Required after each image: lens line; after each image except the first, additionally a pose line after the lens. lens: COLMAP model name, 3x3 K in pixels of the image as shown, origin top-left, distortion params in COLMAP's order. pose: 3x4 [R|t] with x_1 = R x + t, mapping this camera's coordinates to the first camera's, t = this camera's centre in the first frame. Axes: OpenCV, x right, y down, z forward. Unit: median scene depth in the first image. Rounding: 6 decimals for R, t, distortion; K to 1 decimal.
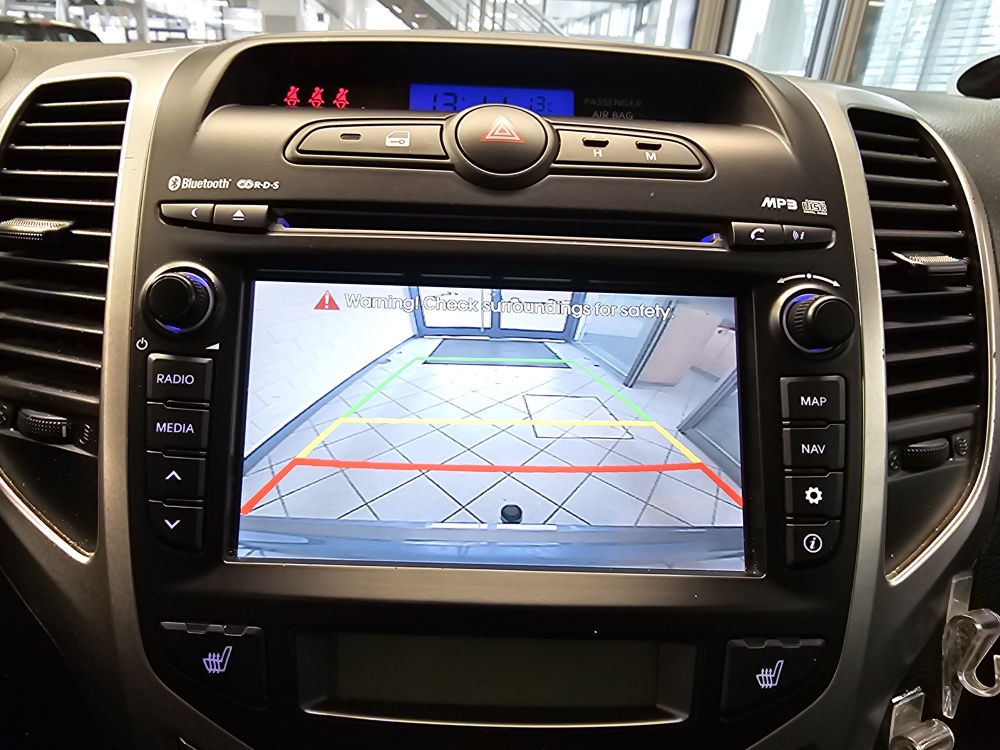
lens RADIAL K [[695.2, 0, 424.2], [0, 695.2, 379.2], [0, 0, 1]] dist [0.007258, 0.005673]
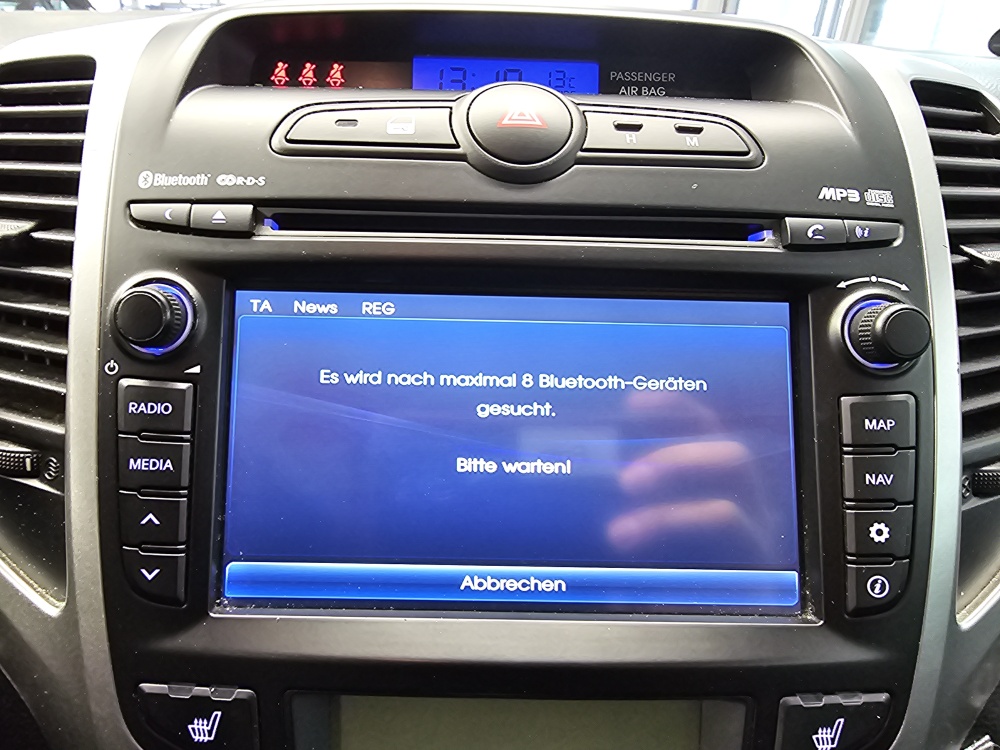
lens RADIAL K [[695.2, 0, 425.7], [0, 695.2, 377.9], [0, 0, 1]] dist [0.007258, 0.005673]
pose [[0.999941, -0.010848, -0.001114, -0.009232], [0.010885, 0.999063, 0.041884, -0.066349], [0.000658, -0.041894, 0.999122, 0.119664]]
